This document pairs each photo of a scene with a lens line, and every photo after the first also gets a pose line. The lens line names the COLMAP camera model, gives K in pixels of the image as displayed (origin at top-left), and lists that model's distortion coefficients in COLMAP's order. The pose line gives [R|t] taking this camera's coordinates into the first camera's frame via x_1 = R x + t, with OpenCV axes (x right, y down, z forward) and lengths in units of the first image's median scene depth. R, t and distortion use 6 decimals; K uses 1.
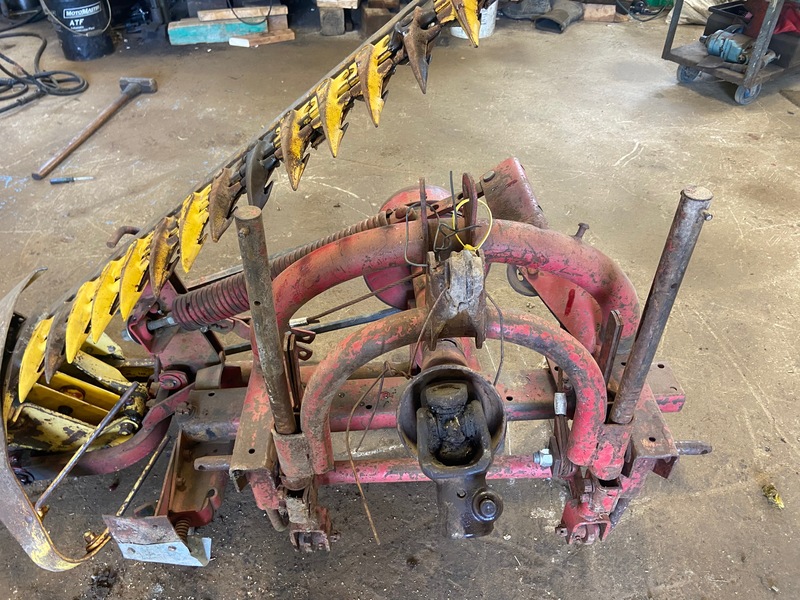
lens RADIAL K [[593.8, 0, 398.2], [0, 593.8, 300.2], [0, 0, 1]] dist [0.124058, -0.155353]
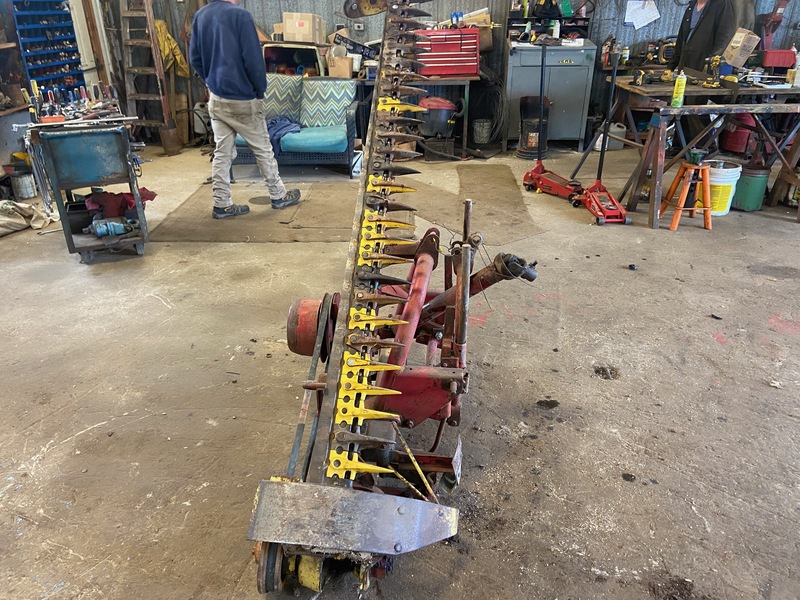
lens RADIAL K [[603.1, 0, 404.3], [0, 603.1, 297.8], [0, 0, 1]] dist [0.124888, -0.163219]
pose [[0.122638, -0.426204, 0.896276, -0.634986], [0.647501, 0.718772, 0.253198, -0.187546], [-0.752132, 0.549288, 0.364116, 0.042065]]
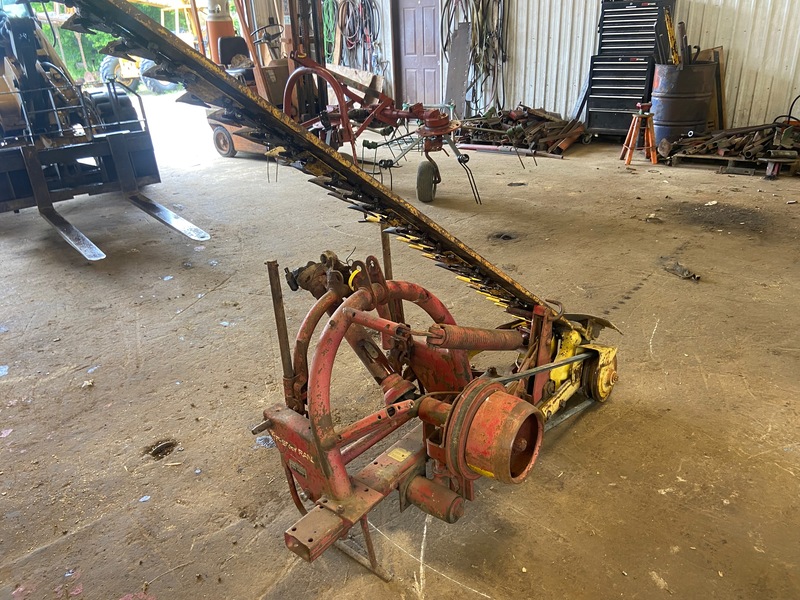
lens RADIAL K [[603.1, 0, 404.3], [0, 603.1, 297.8], [0, 0, 1]] dist [0.124888, -0.163219]
pose [[-0.665116, 0.351454, -0.658863, 0.377263], [-0.434902, 0.534926, 0.724372, -0.450672], [0.607027, 0.768332, -0.202940, 0.390067]]
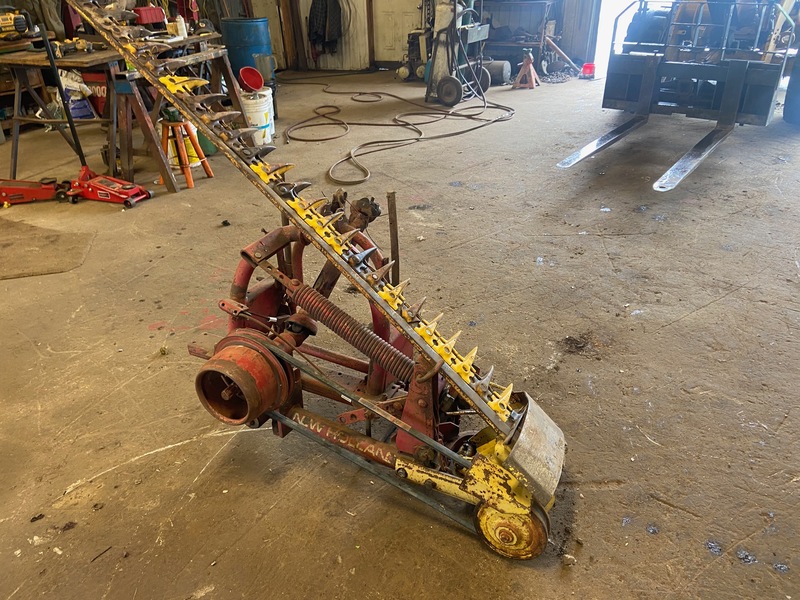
lens RADIAL K [[603.1, 0, 404.3], [0, 603.1, 297.8], [0, 0, 1]] dist [0.124888, -0.163219]
pose [[-0.876315, -0.204205, 0.436316, -0.362593], [0.341772, 0.374765, 0.861826, -0.528012], [-0.339505, 0.904352, -0.258620, 0.449814]]
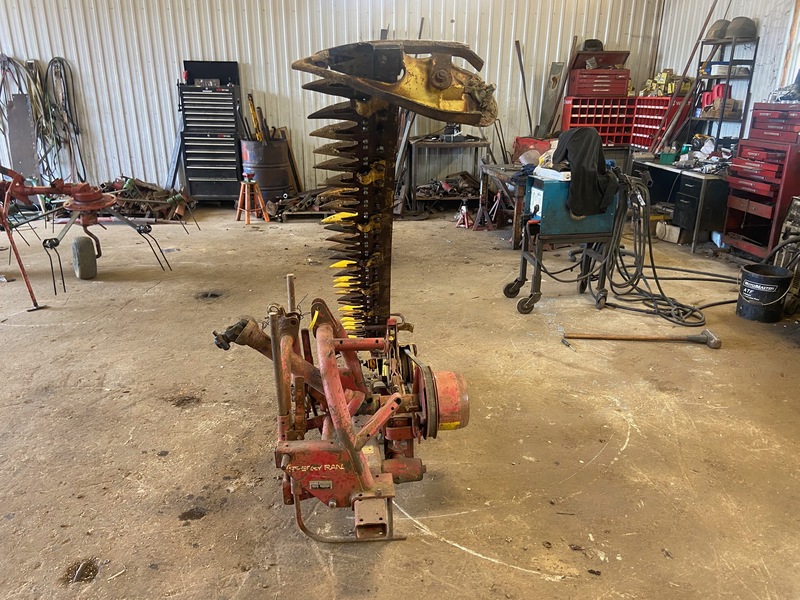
lens RADIAL K [[593.8, 0, 398.2], [0, 593.8, 300.2], [0, 0, 1]] dist [0.124058, -0.155353]
pose [[0.036209, 0.352927, -0.934950, 0.660844], [-0.653107, 0.716481, 0.245165, -0.275523], [0.756399, 0.601746, 0.256442, 0.119382]]
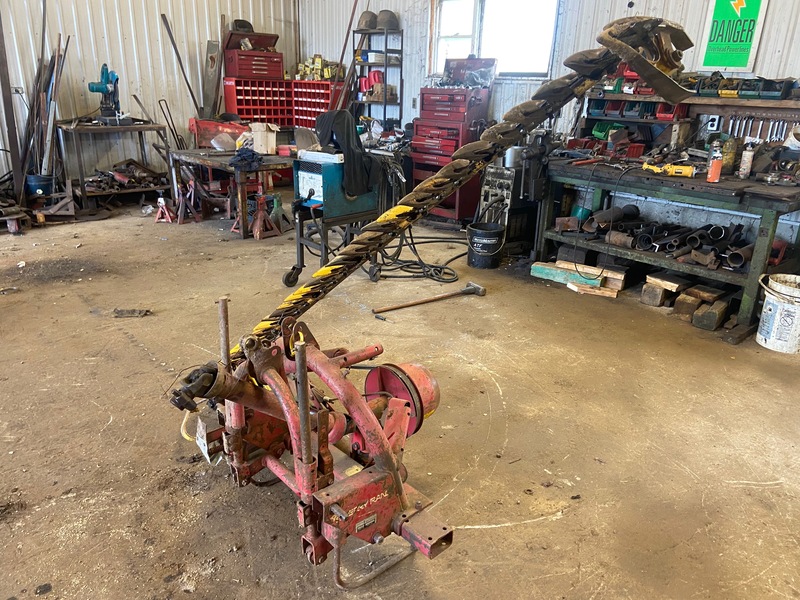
lens RADIAL K [[593.8, 0, 398.2], [0, 593.8, 300.2], [0, 0, 1]] dist [0.124058, -0.155353]
pose [[0.634054, 0.305390, -0.710431, 0.483214], [-0.532953, 0.838249, -0.115321, -0.050043], [0.560301, 0.451747, 0.694254, -0.125013]]
